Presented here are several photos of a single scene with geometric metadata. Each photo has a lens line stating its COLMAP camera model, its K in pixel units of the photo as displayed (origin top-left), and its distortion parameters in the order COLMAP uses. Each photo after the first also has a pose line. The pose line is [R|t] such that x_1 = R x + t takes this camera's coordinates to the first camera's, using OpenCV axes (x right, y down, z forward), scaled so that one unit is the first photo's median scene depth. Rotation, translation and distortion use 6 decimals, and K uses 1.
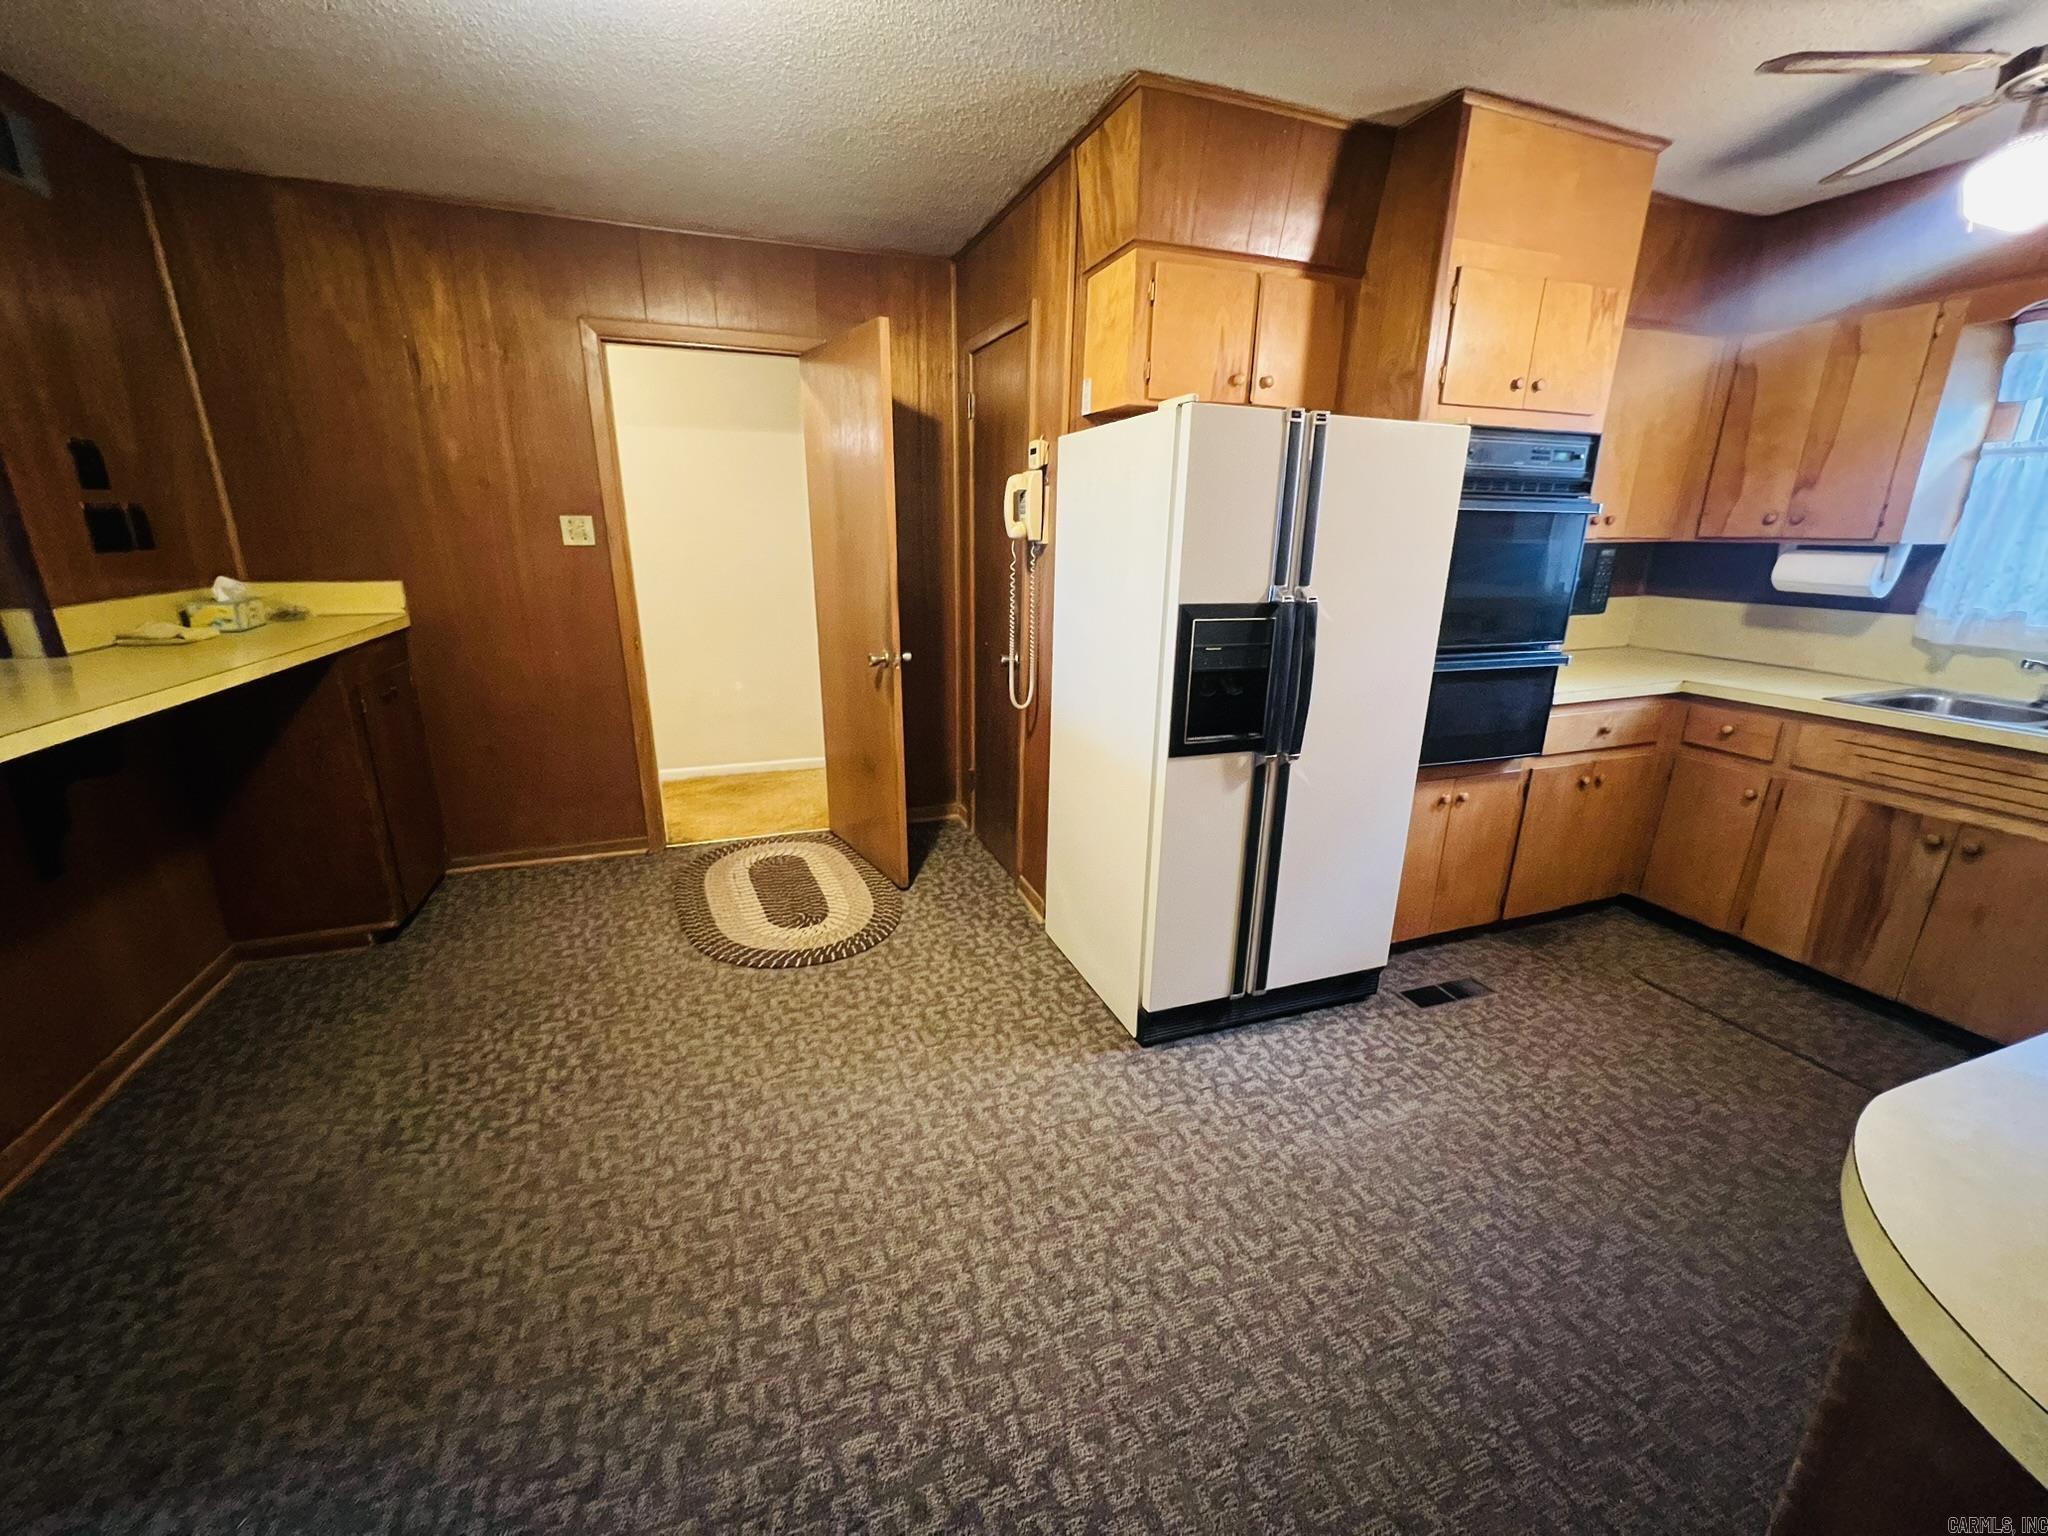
lens RADIAL K [[817.9, 0, 1023.5], [0, 817.9, 770.7], [0, 0, 1]] dist [-0.002322, 0.000702]
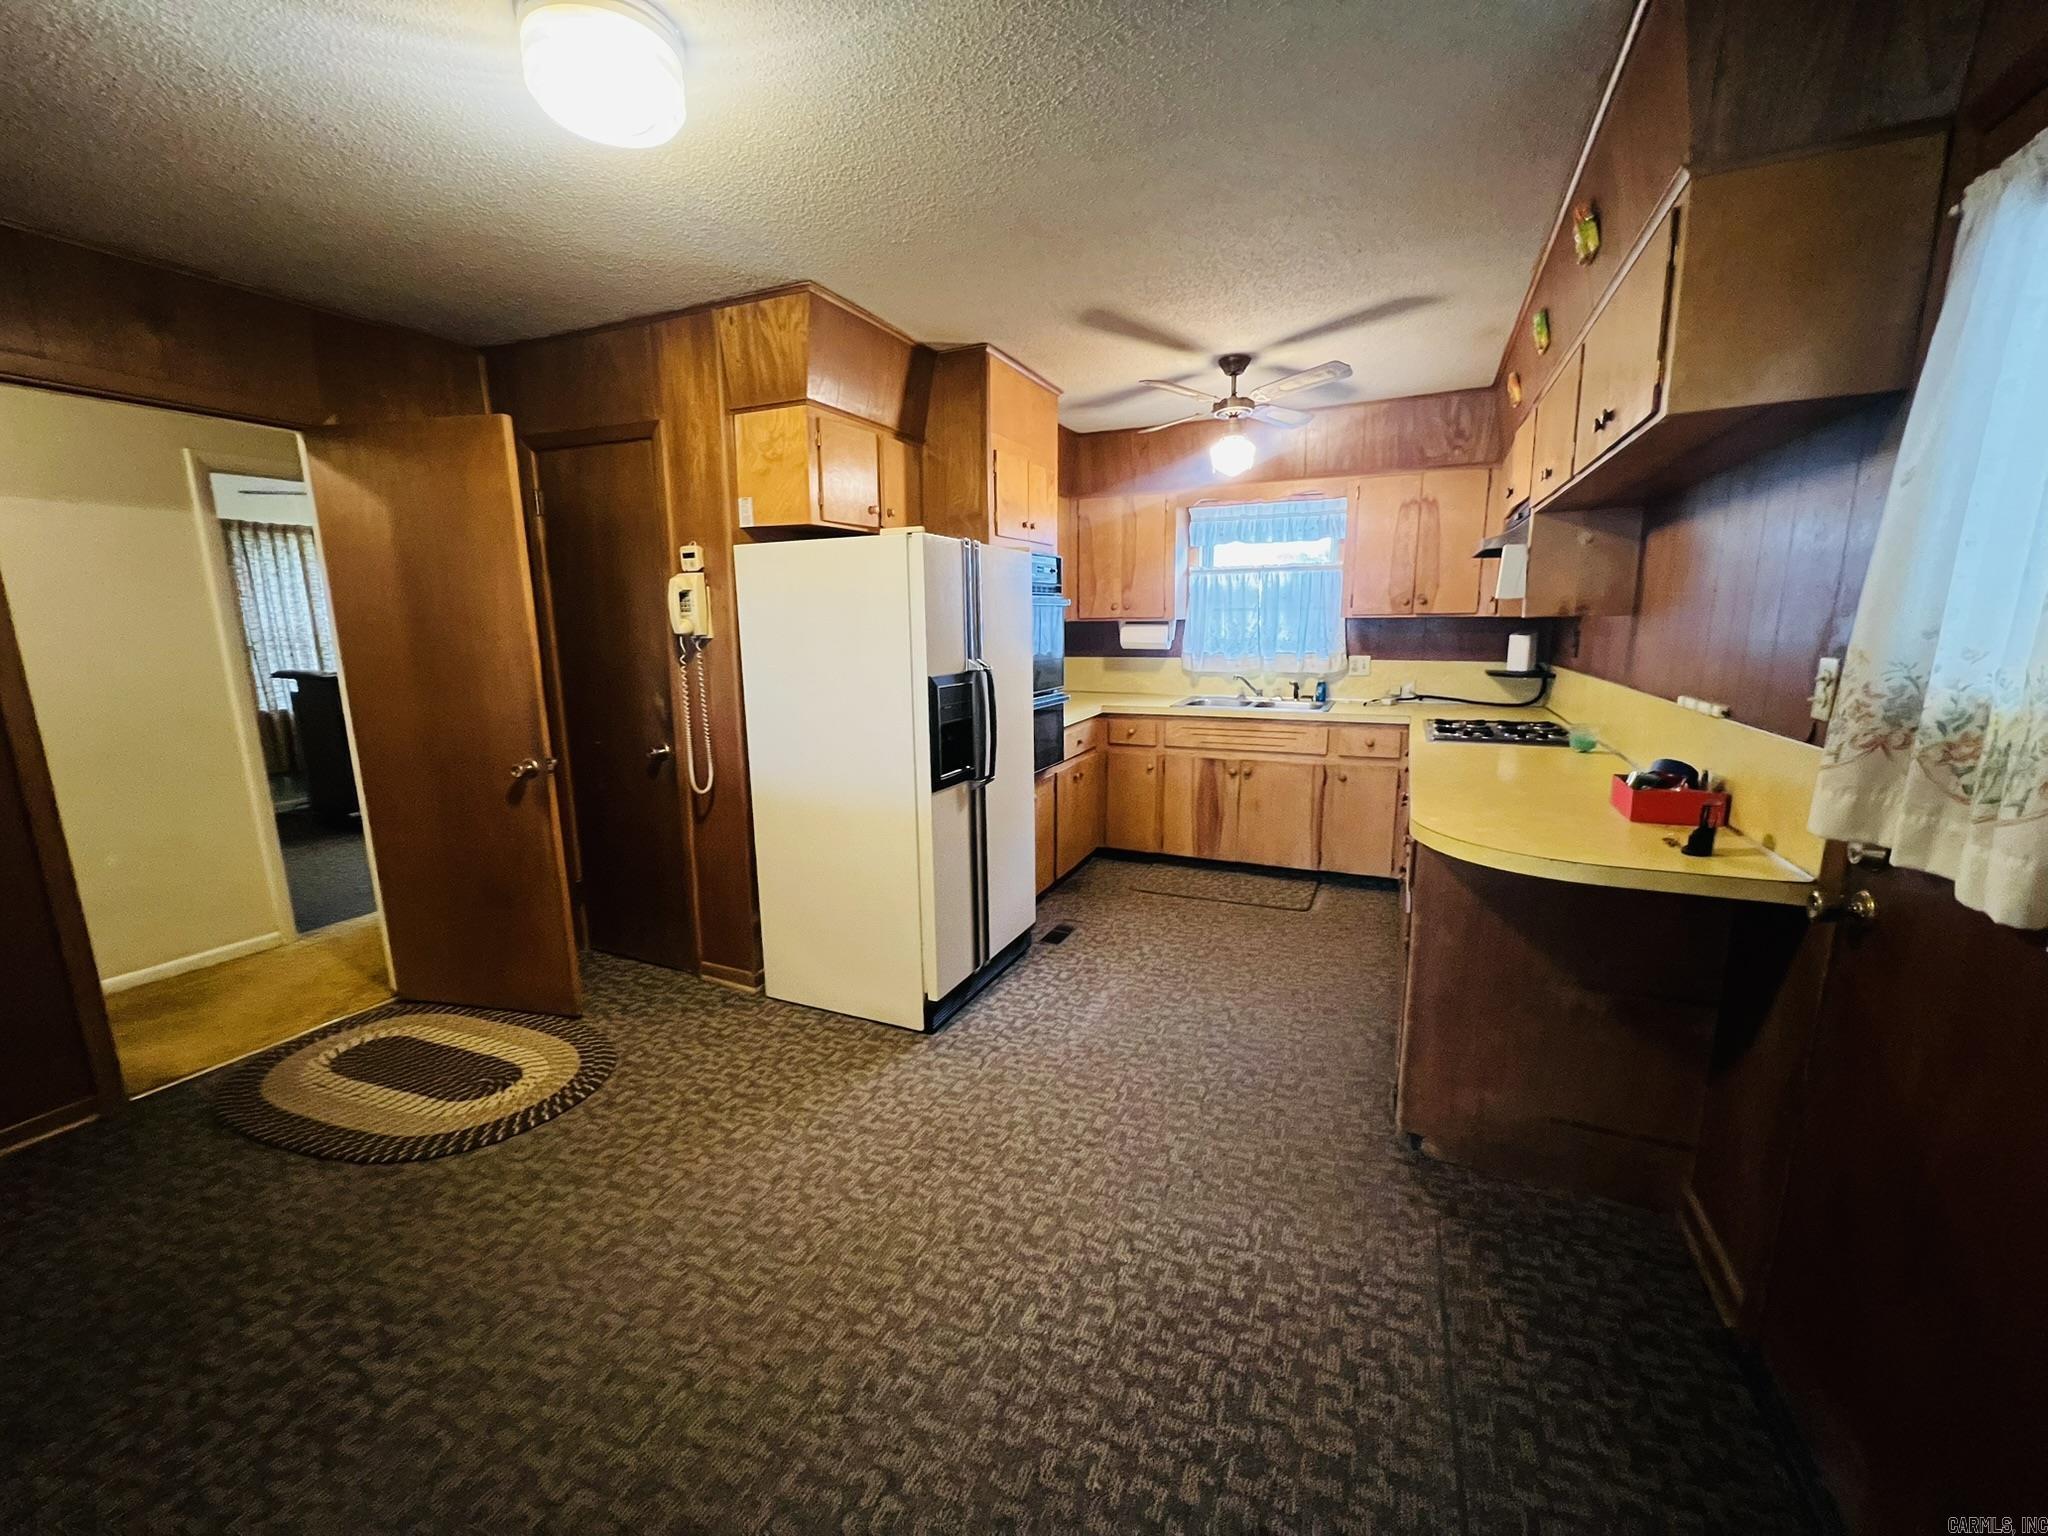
lens RADIAL K [[817.9, 0, 1022.0], [0, 817.9, 770.8], [0, 0, 1]] dist [-0.002322, 0.000702]
pose [[0.704153, -0.151262, 0.693749, -0.533272], [0.220432, 0.975340, -0.011079, -0.003518], [-0.674965, 0.160725, 0.720132, -0.034689]]
